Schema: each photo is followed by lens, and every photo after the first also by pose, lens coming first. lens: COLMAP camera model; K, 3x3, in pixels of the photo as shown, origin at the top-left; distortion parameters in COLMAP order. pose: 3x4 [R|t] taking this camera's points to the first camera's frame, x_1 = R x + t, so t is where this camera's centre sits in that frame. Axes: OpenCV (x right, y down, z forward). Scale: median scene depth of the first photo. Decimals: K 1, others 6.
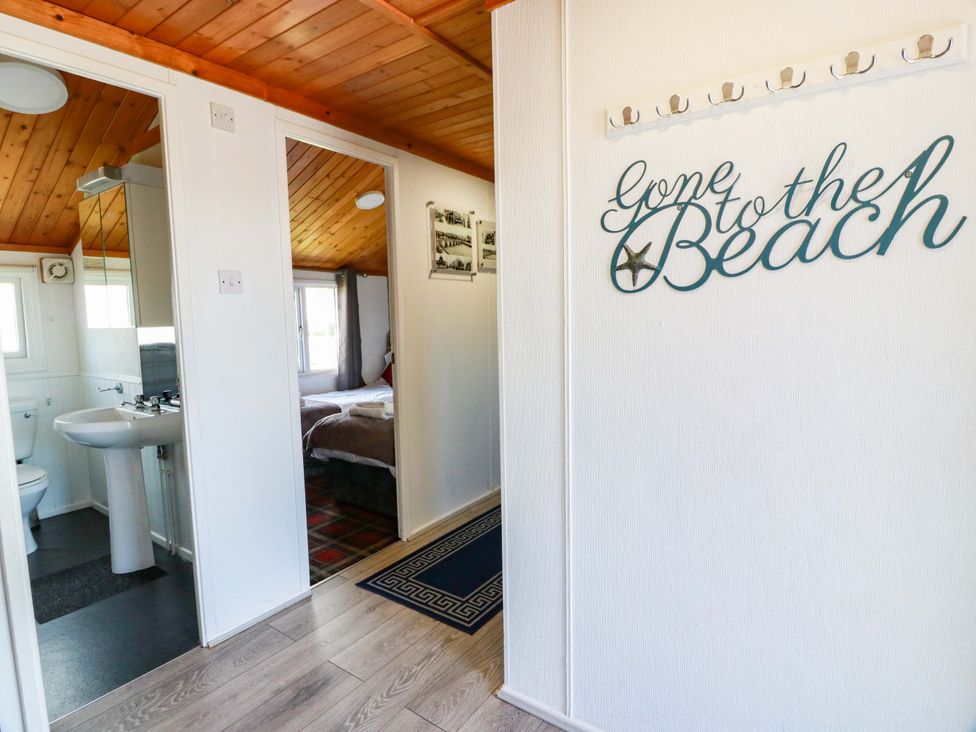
lens RADIAL K [[507.0, 0, 489.1], [0, 507.0, 360.9], [0, 0, 1]] dist [0.005580, -0.016772]
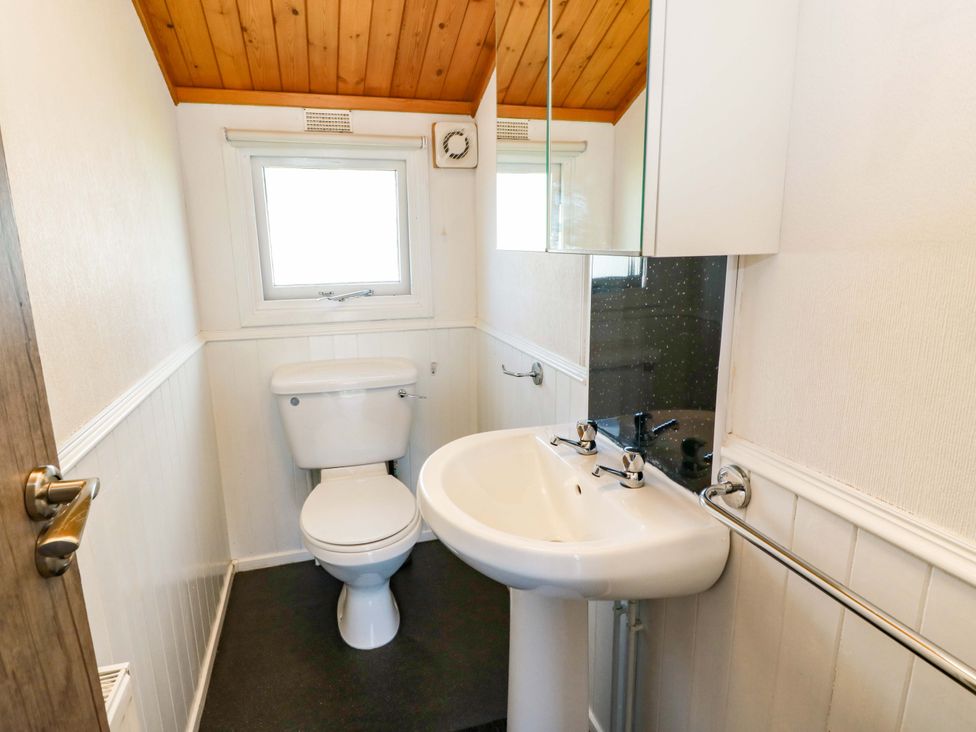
lens RADIAL K [[507.0, 0, 489.1], [0, 507.0, 360.9], [0, 0, 1]] dist [0.005580, -0.016772]
pose [[0.789951, 0.153893, -0.593544, -0.453012], [-0.061217, 0.982950, 0.173384, -0.040343], [0.610106, -0.100630, 0.785903, 0.555156]]
